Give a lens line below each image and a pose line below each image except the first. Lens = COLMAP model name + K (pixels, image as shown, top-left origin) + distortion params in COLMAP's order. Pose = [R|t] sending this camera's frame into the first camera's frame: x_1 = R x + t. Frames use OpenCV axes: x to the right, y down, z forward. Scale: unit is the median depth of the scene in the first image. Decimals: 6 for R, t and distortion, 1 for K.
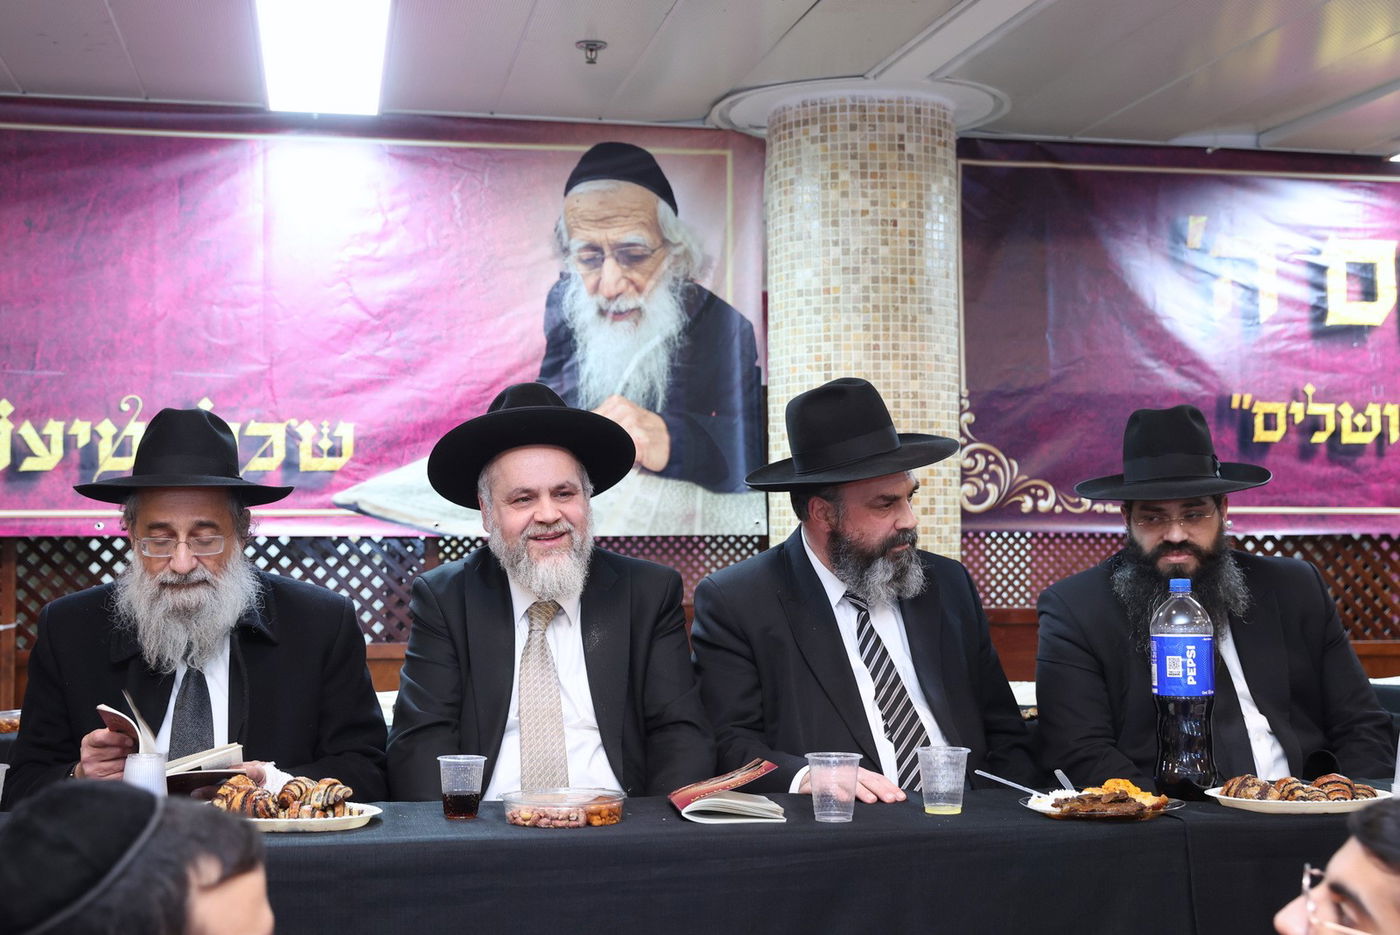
lens RADIAL K [[1846.9, 0, 695.3], [0, 1846.9, 460.4], [0, 0, 1]] dist [0.059094, 0.000000]
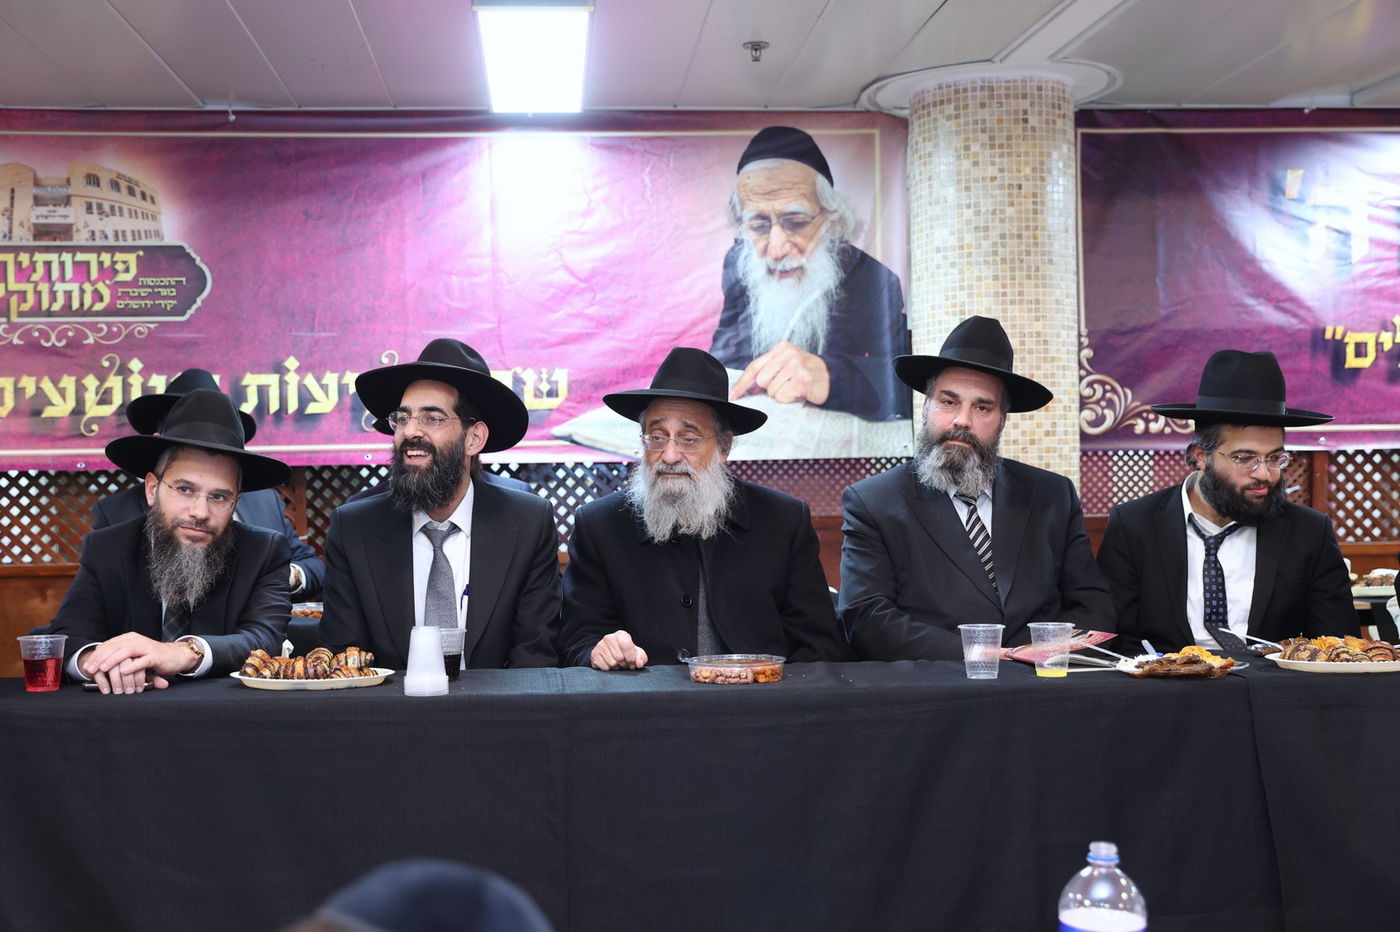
lens RADIAL K [[1606.8, 0, 677.4], [0, 1606.8, 488.0], [0, 0, 1]] dist [0.039032, 0.000000]
pose [[0.993091, -0.013678, -0.116550, 0.008954], [0.020011, 0.998376, 0.053341, 0.002655], [0.115631, -0.055305, 0.991751, -0.041168]]
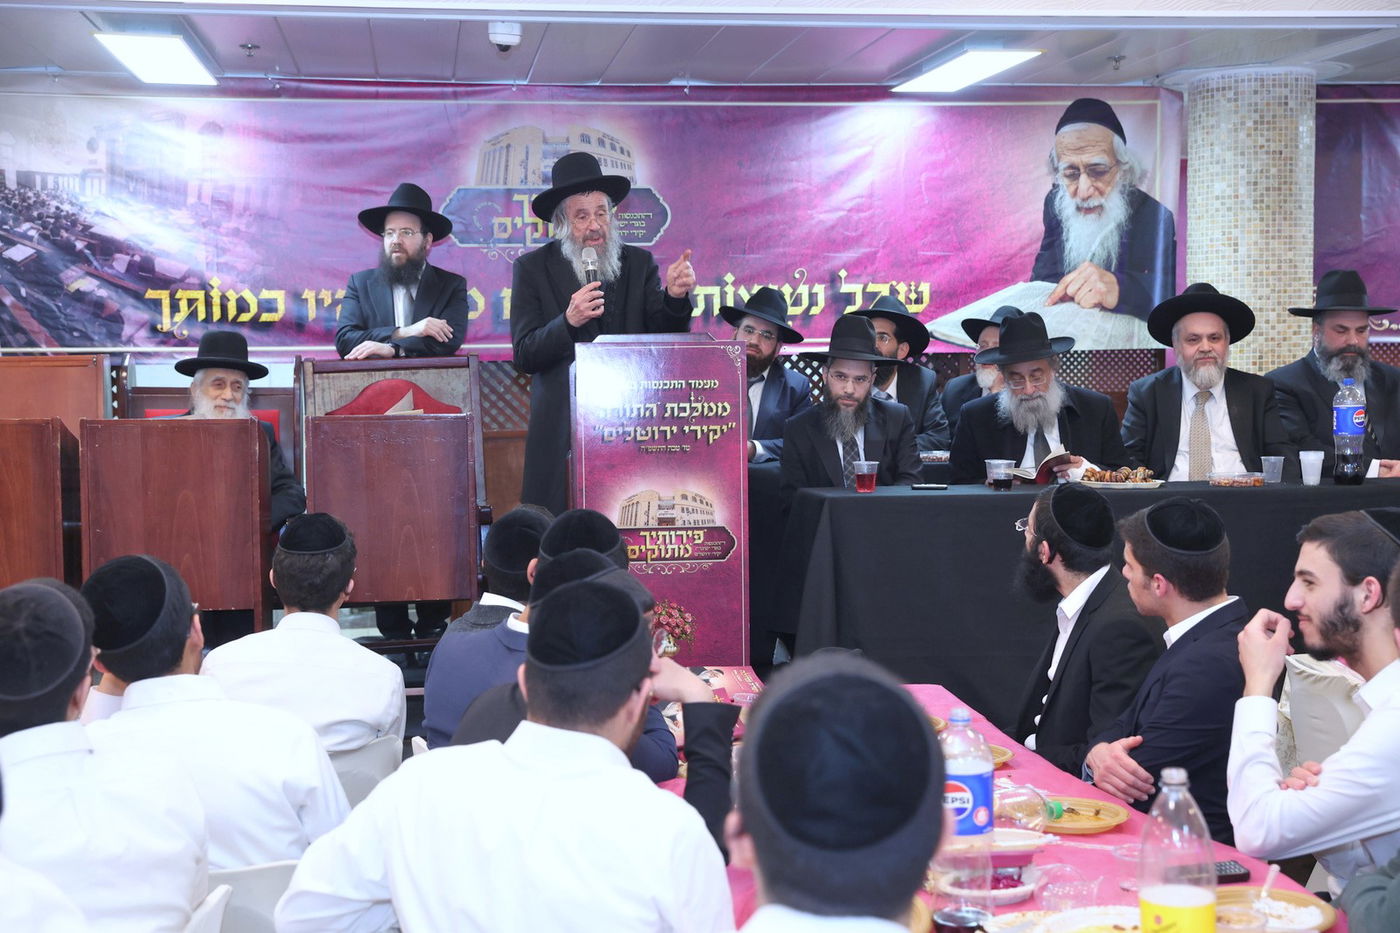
lens RADIAL K [[1763.3, 0, 713.7], [0, 1763.3, 503.3], [0, 0, 1]] dist [0.069646, 0.000000]
pose [[0.998387, -0.005915, -0.056475, -0.285111], [0.013614, 0.990487, 0.136934, -0.043108], [0.055128, -0.137481, 0.988969, -0.570827]]
